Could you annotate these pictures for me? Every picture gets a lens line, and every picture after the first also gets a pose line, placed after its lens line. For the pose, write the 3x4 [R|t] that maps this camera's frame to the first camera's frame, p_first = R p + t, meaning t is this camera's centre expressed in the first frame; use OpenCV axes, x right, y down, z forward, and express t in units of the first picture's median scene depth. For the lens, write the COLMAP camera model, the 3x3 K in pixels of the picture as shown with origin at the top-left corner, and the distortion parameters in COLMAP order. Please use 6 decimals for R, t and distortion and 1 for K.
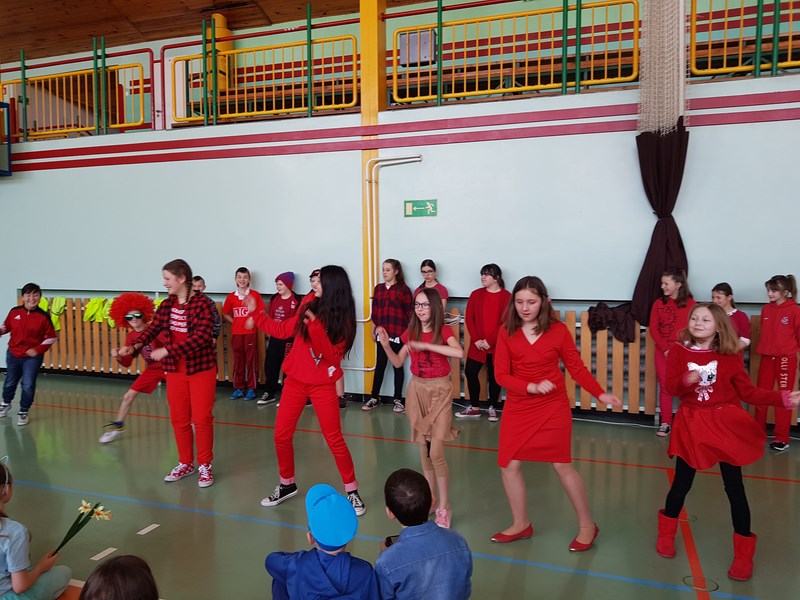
lens RADIAL K [[581.0, 0, 397.6], [0, 581.0, 303.4], [0, 0, 1]] dist [0.025784, -0.001049]
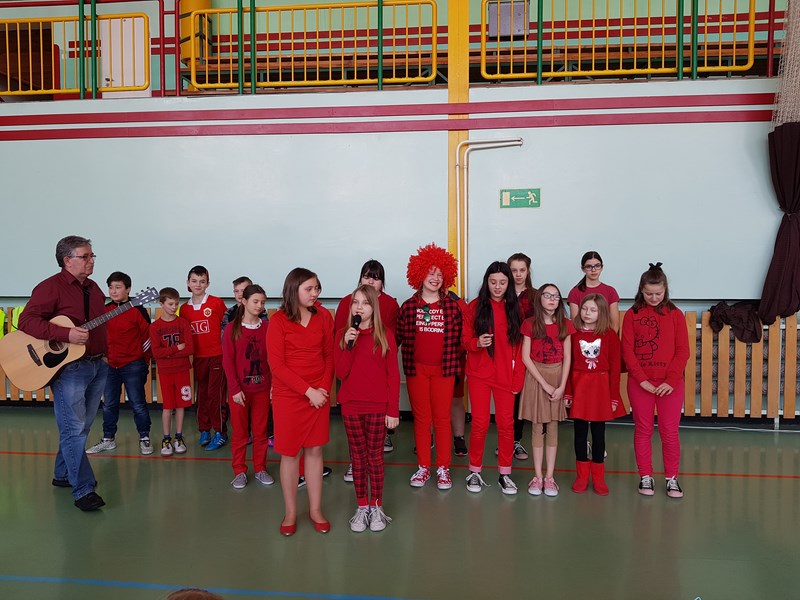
lens RADIAL K [[619.6, 0, 399.6], [0, 619.6, 284.4], [0, 0, 1]] dist [0.029236, -0.038233]
pose [[0.975537, -0.011343, 0.219541, -0.341795], [0.018519, 0.999358, -0.030655, -0.006856], [-0.219053, 0.033971, 0.975121, 0.121802]]
